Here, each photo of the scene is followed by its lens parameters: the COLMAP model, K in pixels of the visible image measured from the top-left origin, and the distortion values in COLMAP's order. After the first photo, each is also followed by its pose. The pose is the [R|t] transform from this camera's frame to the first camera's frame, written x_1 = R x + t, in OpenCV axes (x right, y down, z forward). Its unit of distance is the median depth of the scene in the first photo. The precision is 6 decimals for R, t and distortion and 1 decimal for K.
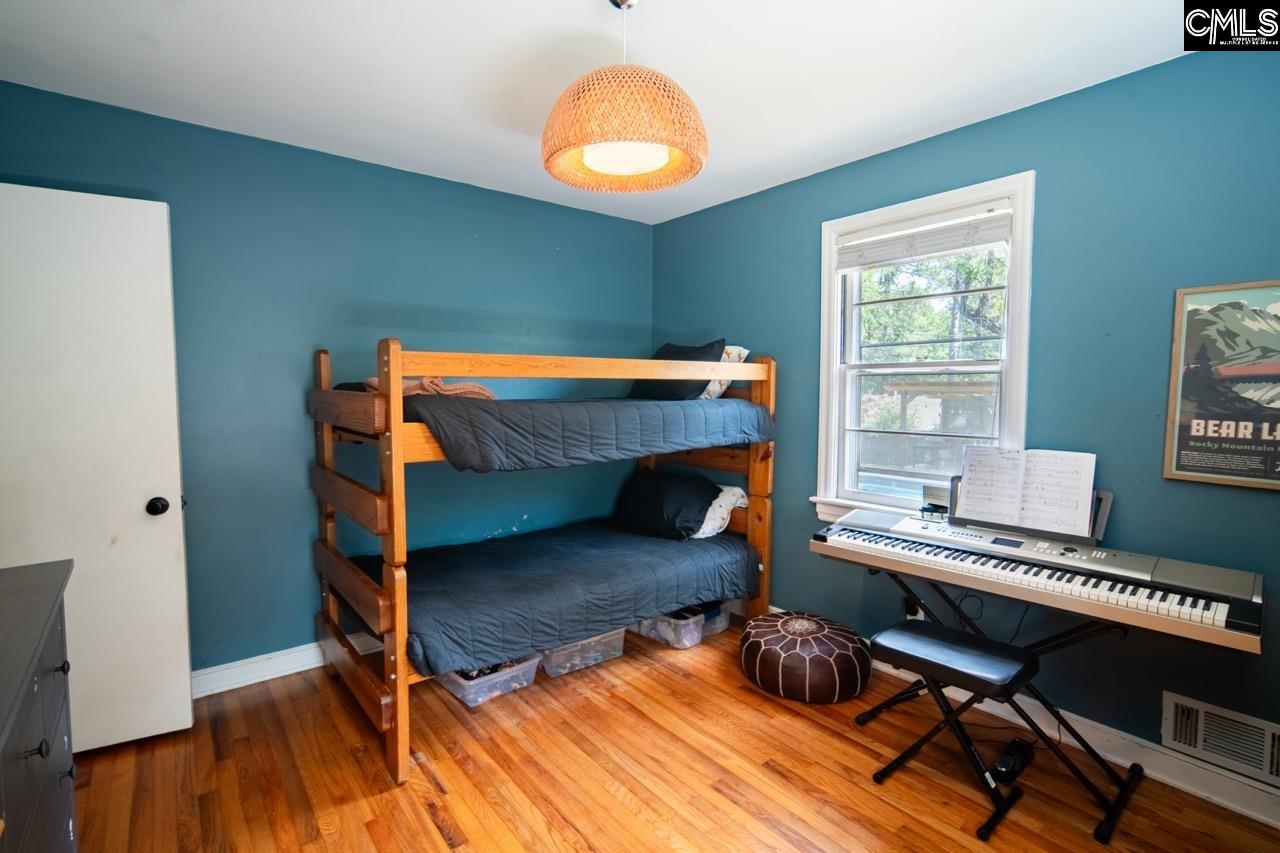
lens RADIAL K [[600.7, 0, 640.0], [0, 600.7, 426.5], [0, 0, 1]] dist [-0.002398, 0.000886]
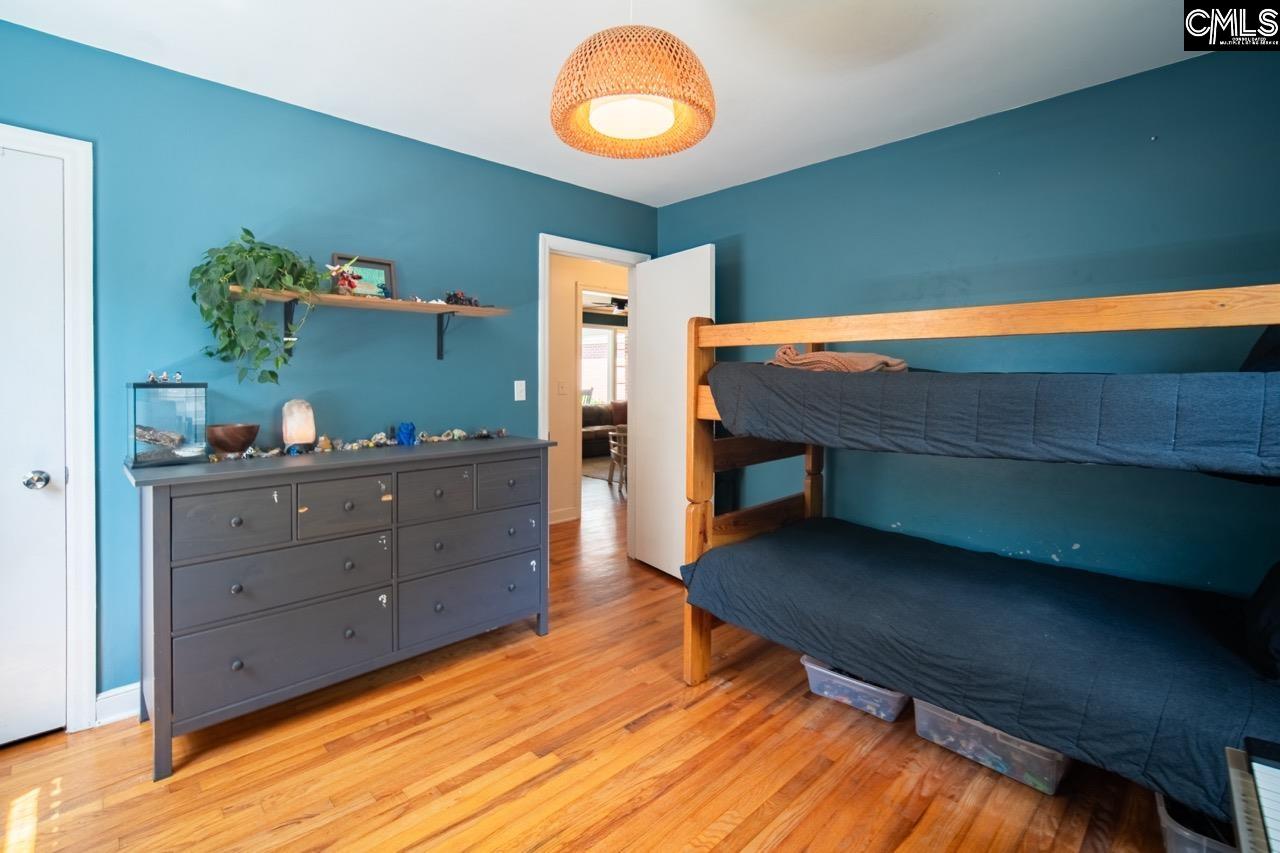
lens RADIAL K [[583.9, 0, 636.8], [0, 583.9, 382.3], [0, 0, 1]] dist [-0.001423, 0.000141]
pose [[0.088357, 0.009164, -0.996047, 0.664753], [-0.069613, 0.997570, 0.003002, -0.006536], [0.993653, 0.069072, 0.088781, 0.658889]]
